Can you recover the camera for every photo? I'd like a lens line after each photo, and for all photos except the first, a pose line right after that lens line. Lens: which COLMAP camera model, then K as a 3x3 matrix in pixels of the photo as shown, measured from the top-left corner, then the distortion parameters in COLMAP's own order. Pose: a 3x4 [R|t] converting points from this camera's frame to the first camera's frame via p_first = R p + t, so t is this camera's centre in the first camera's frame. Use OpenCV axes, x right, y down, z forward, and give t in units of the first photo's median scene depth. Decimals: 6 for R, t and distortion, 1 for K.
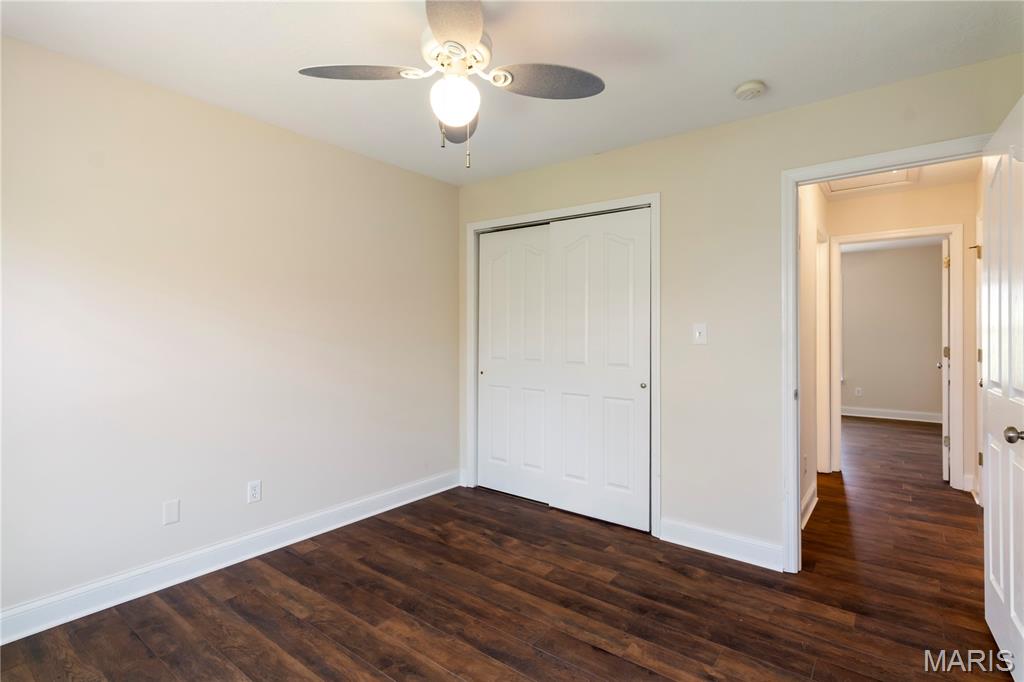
lens RADIAL K [[493.9, 0, 521.8], [0, 493.9, 333.7], [0, 0, 1]] dist [0.005679, -0.000015]
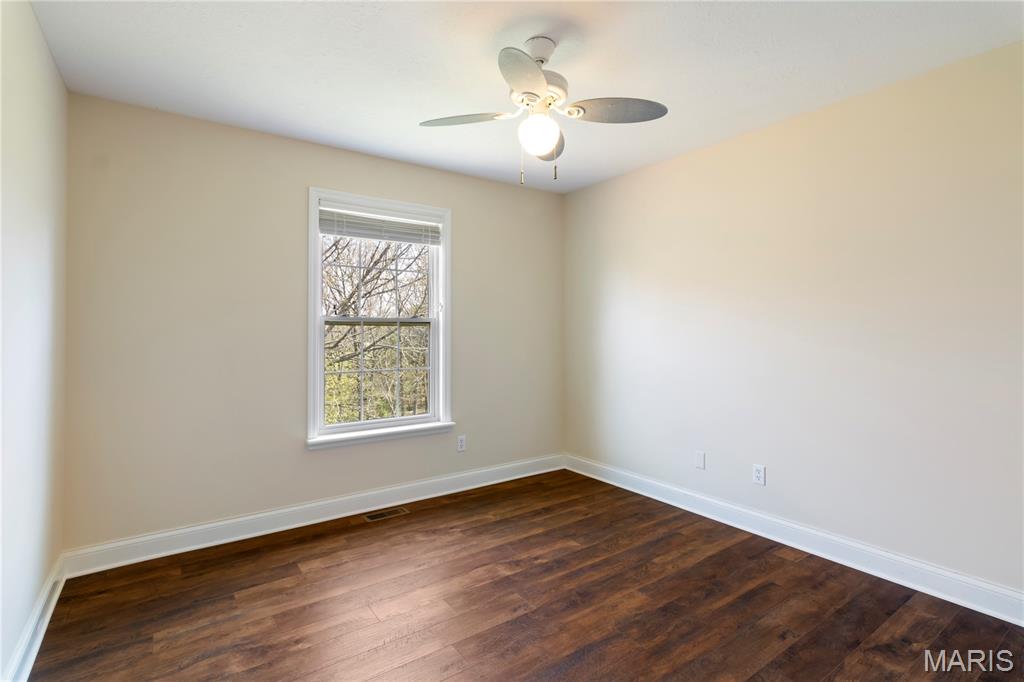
lens RADIAL K [[493.9, 0, 520.7], [0, 493.9, 332.1], [0, 0, 1]] dist [0.005679, -0.000015]
pose [[-0.293218, 0.003559, -0.956039, 0.706845], [0.000538, 0.999994, 0.003558, 0.004074], [0.956045, 0.000529, -0.293218, 0.901597]]
